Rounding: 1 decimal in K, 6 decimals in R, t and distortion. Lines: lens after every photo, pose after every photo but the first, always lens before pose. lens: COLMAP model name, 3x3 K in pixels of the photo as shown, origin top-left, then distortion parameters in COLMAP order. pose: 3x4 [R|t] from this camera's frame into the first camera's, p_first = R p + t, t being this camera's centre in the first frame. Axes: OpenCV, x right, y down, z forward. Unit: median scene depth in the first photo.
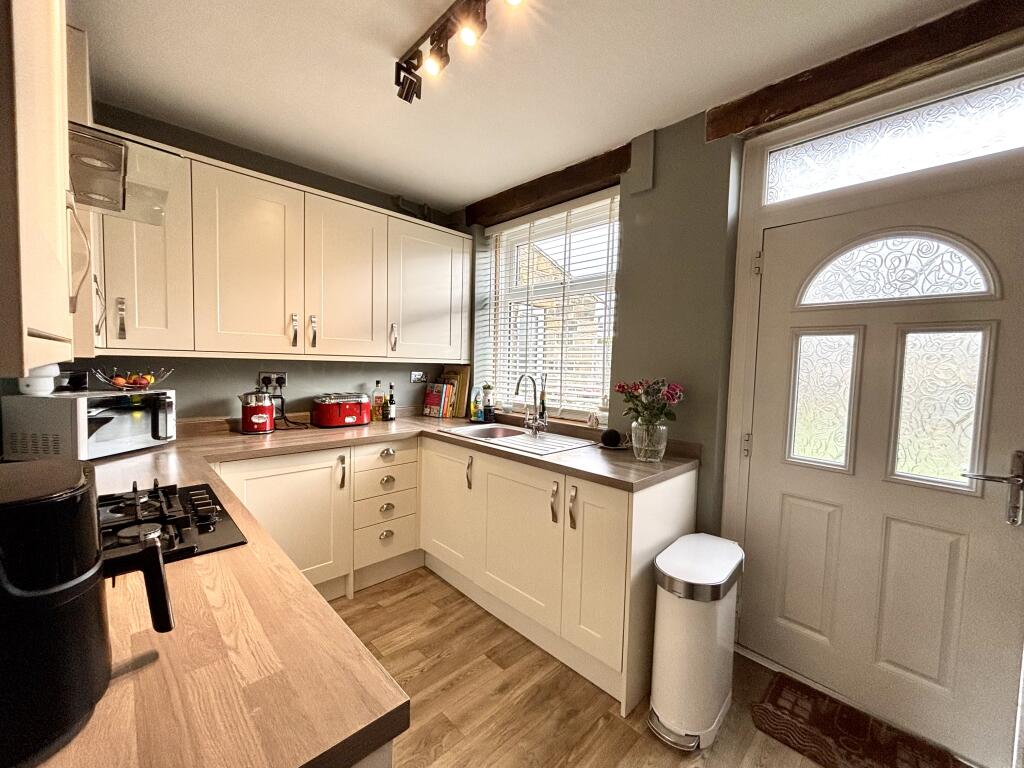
lens RADIAL K [[414.0, 0, 507.5], [0, 414.0, 385.2], [0, 0, 1]] dist [-0.002162, -0.000034]
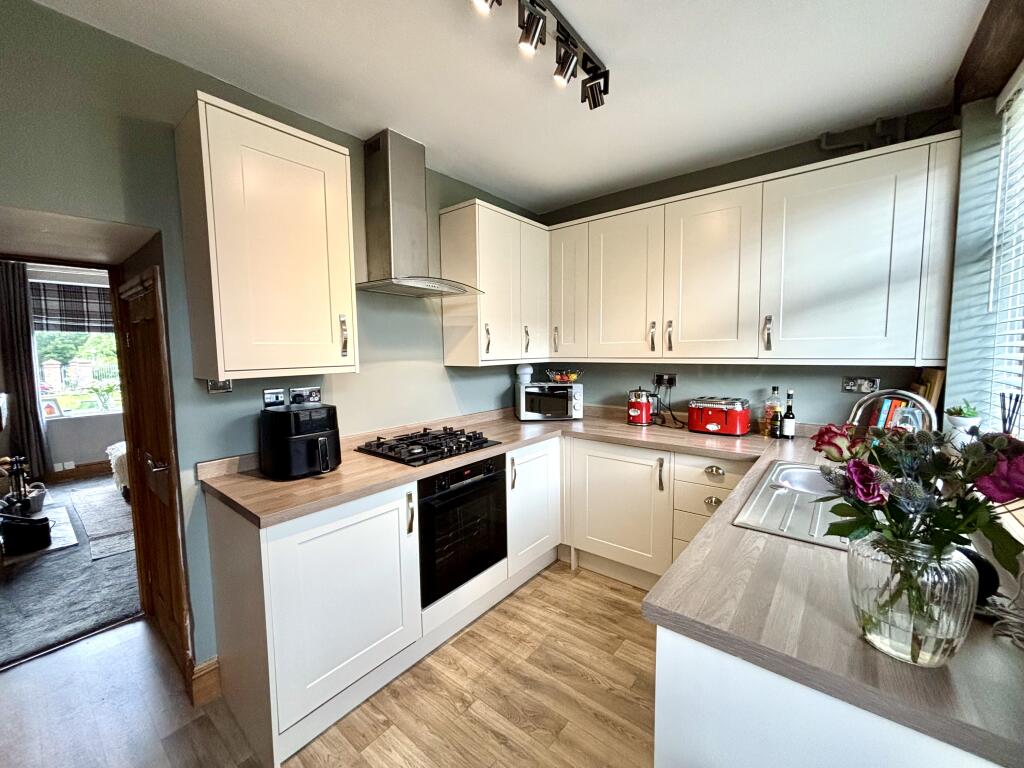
lens RADIAL K [[414.0, 0, 507.2], [0, 414.0, 384.2], [0, 0, 1]] dist [-0.002162, -0.000034]
pose [[0.119171, 0.056058, -0.991290, 0.498013], [-0.037071, 0.997960, 0.051978, -0.045327], [0.992181, 0.030553, 0.121006, 0.454215]]
